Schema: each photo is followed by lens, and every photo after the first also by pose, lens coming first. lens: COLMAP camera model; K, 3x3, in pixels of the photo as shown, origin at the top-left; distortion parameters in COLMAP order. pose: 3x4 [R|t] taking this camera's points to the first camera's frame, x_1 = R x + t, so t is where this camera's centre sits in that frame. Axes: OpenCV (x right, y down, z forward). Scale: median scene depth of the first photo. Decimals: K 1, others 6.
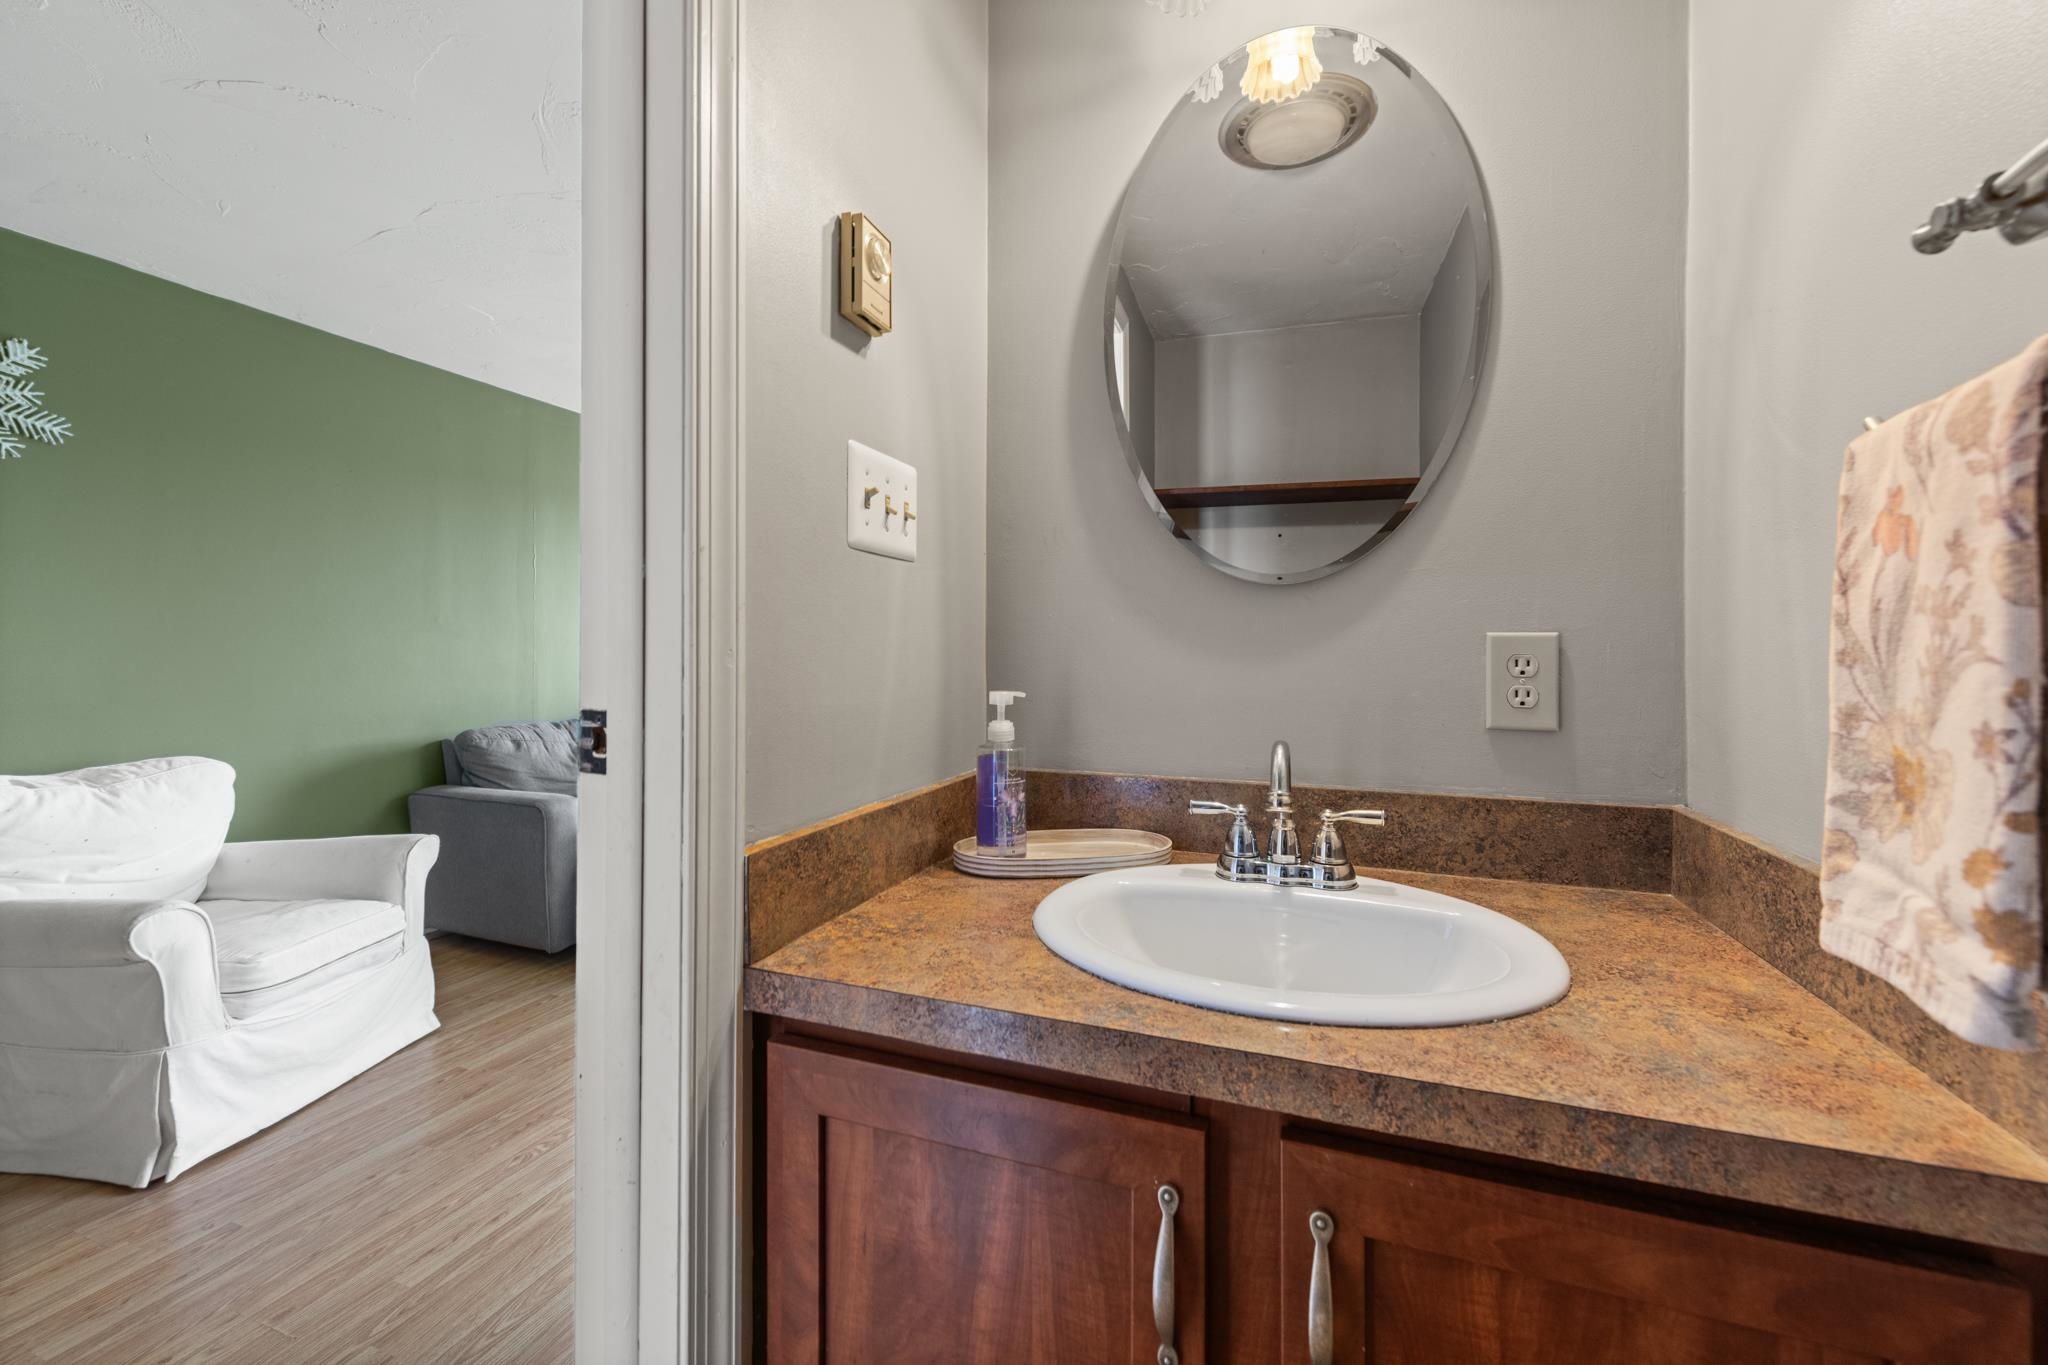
lens RADIAL K [[812.6, 0, 1026.4], [0, 812.6, 663.1], [0, 0, 1]] dist [0.013403, -0.002591]
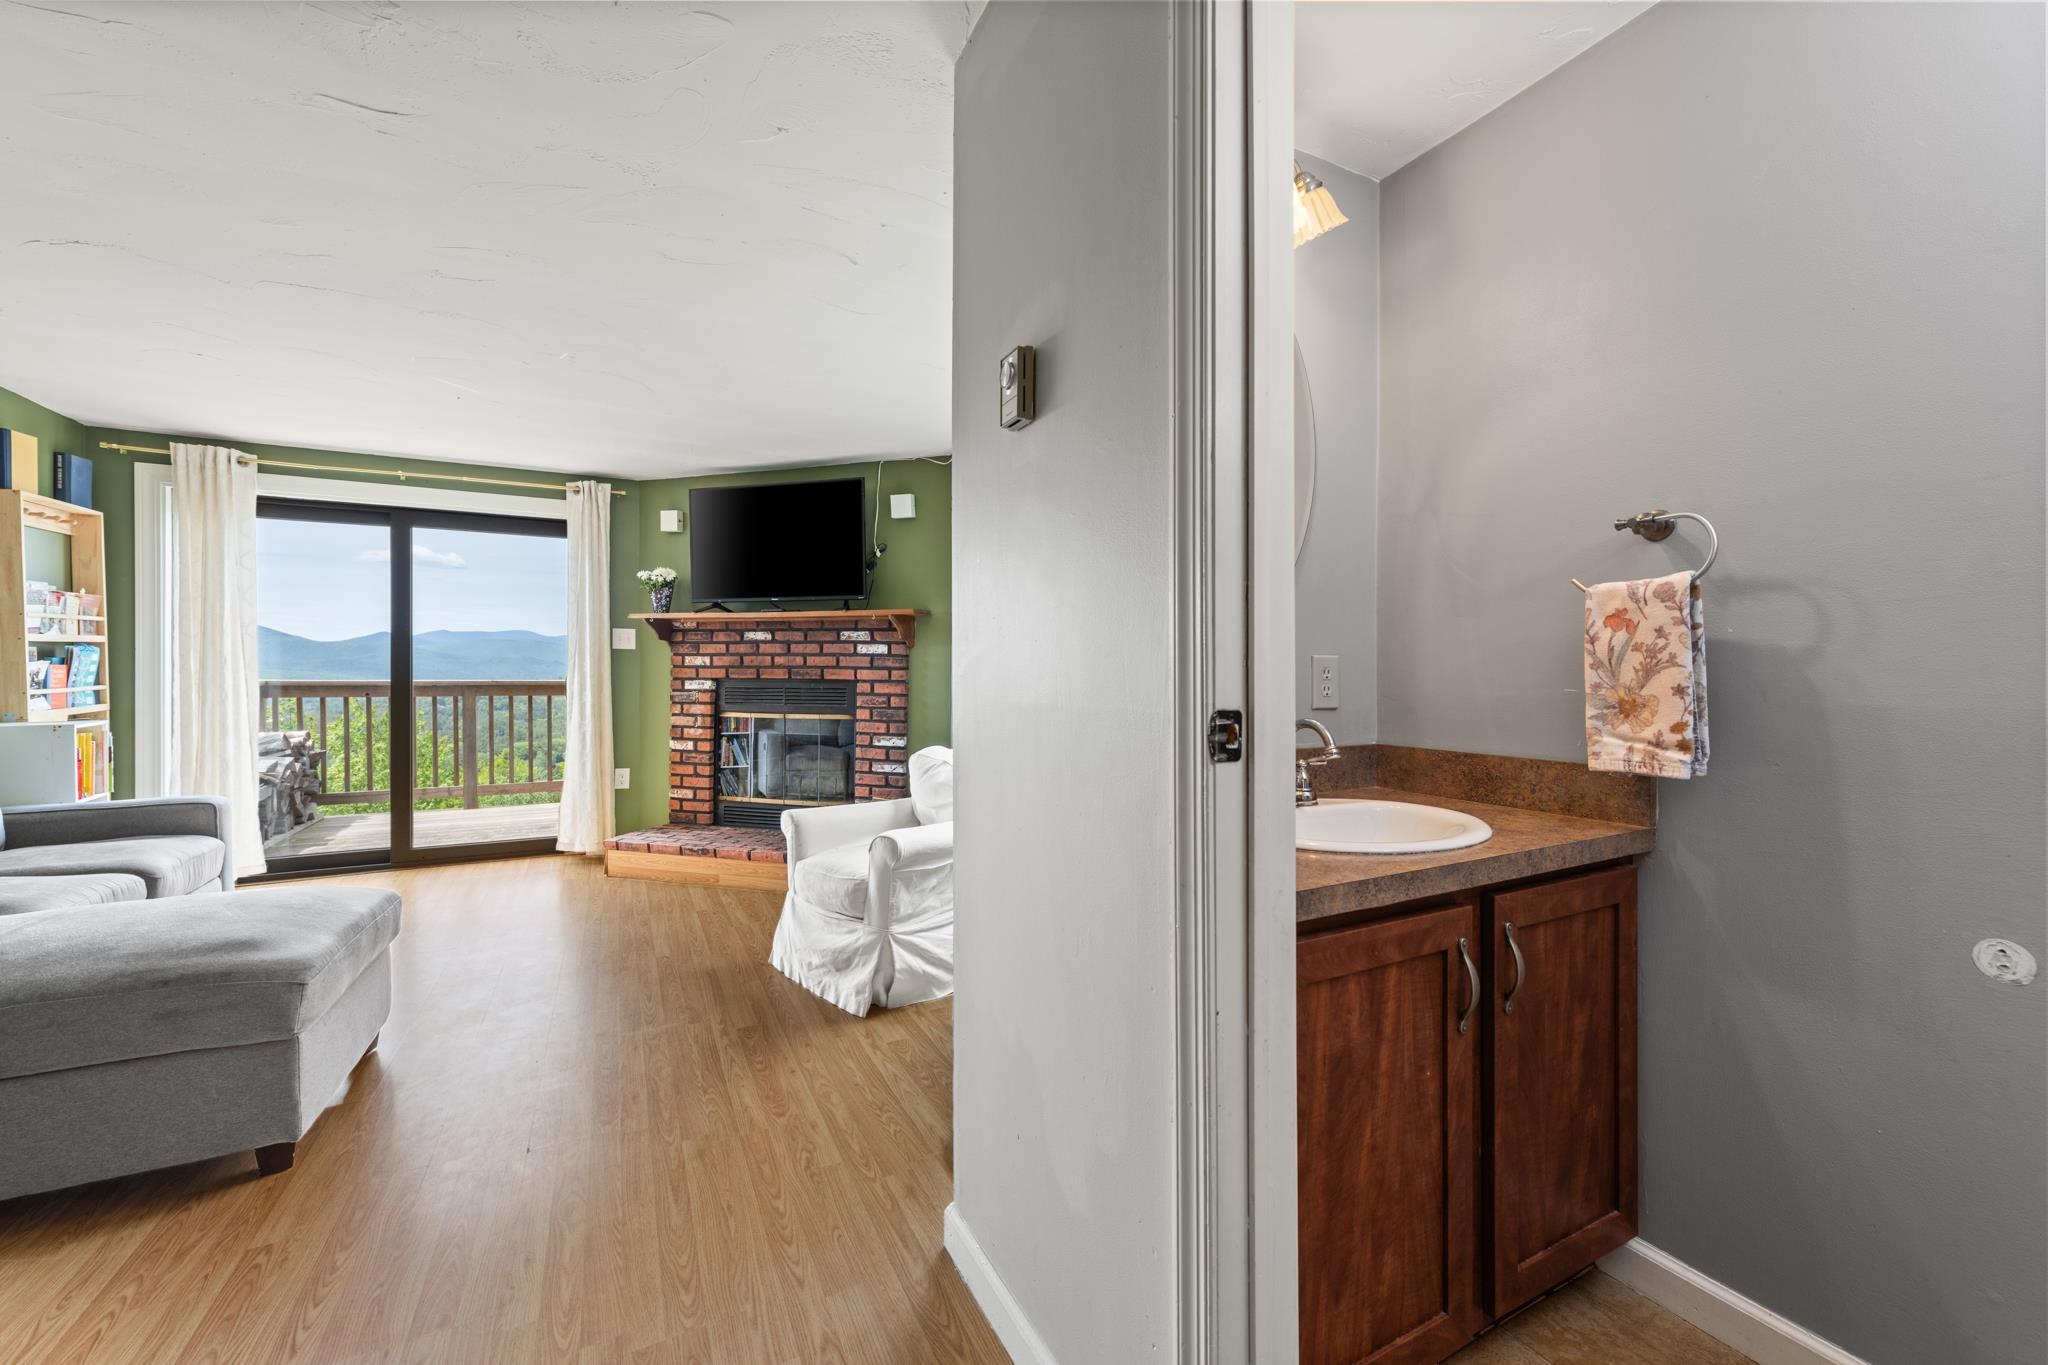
lens RADIAL K [[812.6, 0, 1031.2], [0, 812.6, 681.3], [0, 0, 1]] dist [0.013403, -0.002591]
pose [[0.662460, -0.012599, 0.748991, -1.938989], [0.015415, 0.999876, 0.003184, 0.005466], [-0.748939, 0.009436, 0.662572, 0.474258]]
